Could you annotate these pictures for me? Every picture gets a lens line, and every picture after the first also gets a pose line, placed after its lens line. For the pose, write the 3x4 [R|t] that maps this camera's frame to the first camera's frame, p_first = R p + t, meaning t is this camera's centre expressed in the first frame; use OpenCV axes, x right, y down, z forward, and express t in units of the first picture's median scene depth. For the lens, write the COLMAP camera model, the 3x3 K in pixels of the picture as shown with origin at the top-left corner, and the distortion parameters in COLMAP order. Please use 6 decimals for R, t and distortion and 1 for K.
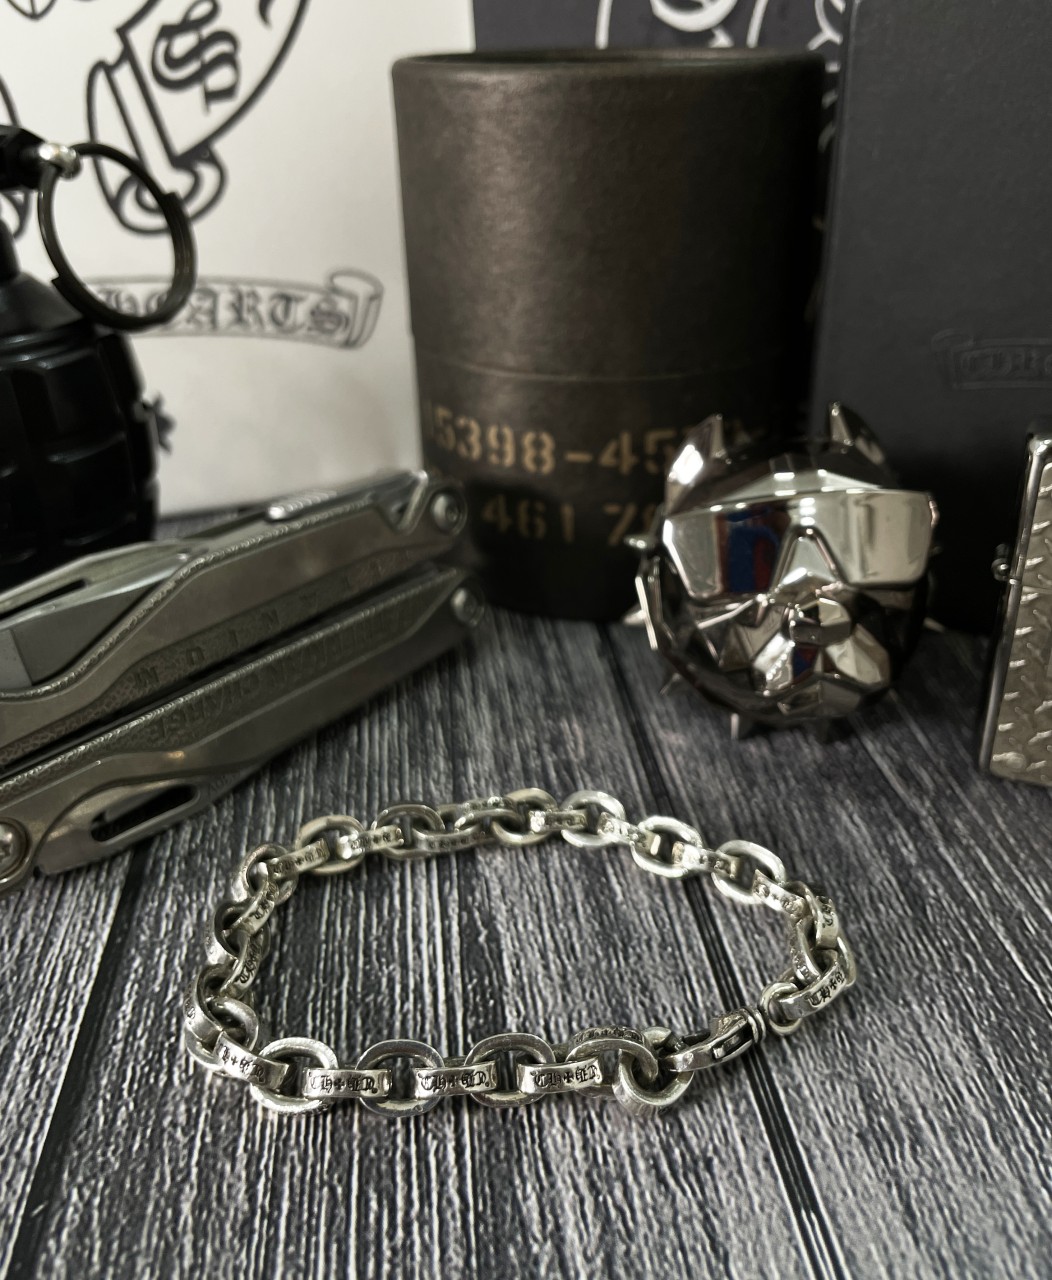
lens RADIAL K [[1131.6, 0, 536.5], [0, 1131.6, 601.7], [0, 0, 1]] dist [0.056326, -0.137154]
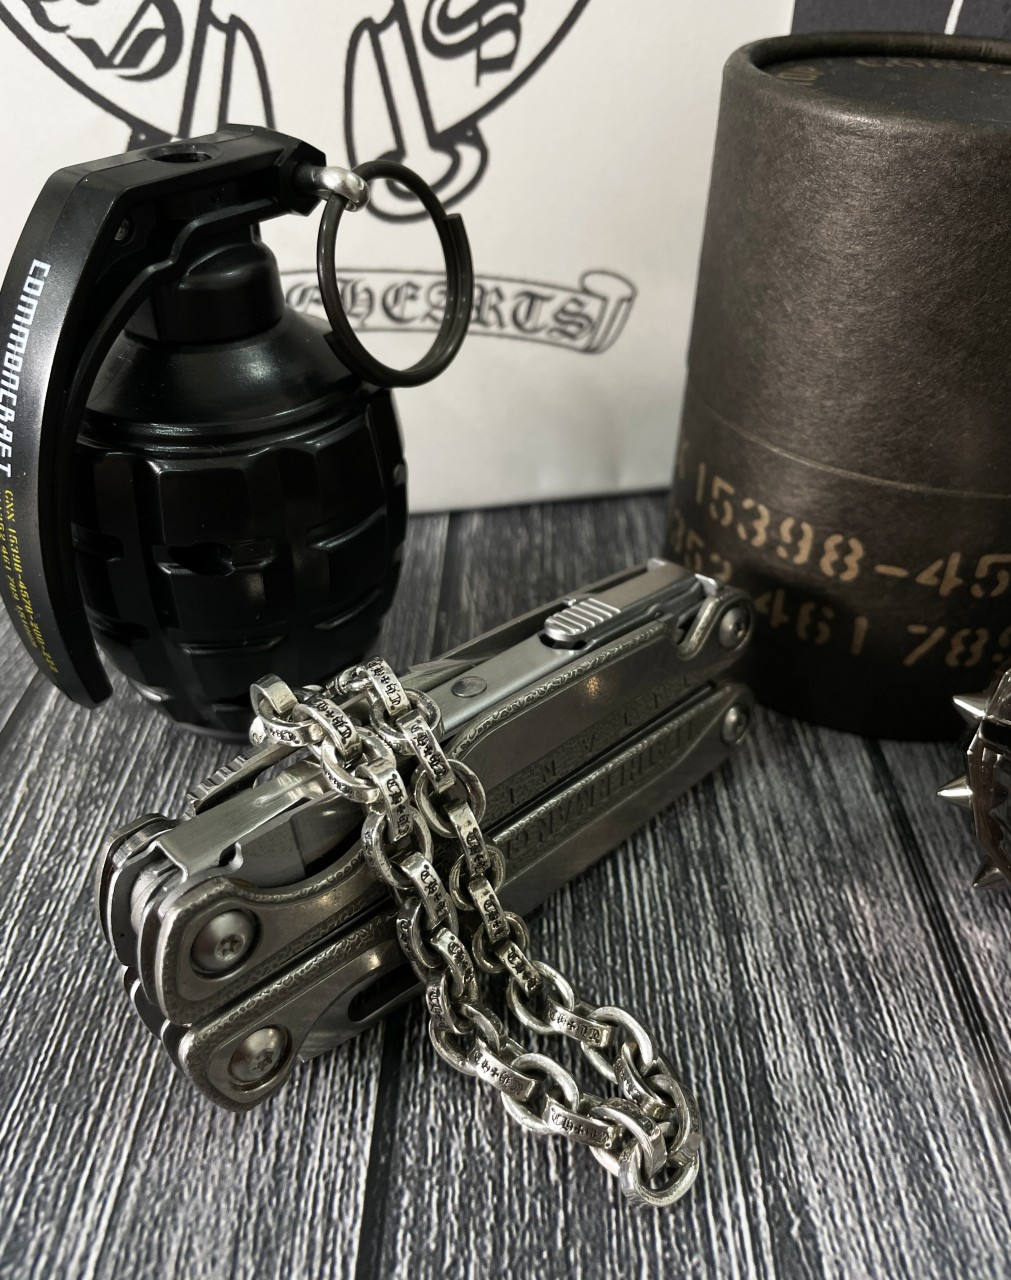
lens RADIAL K [[1063.4, 0, 501.3], [0, 1063.4, 612.0], [0, 0, 1]] dist [0.040423, -0.103931]
pose [[0.989217, 0.117227, -0.087791, -0.262579], [-0.102722, 0.982618, 0.154630, -0.279952], [0.104392, -0.143945, 0.984064, 0.253975]]
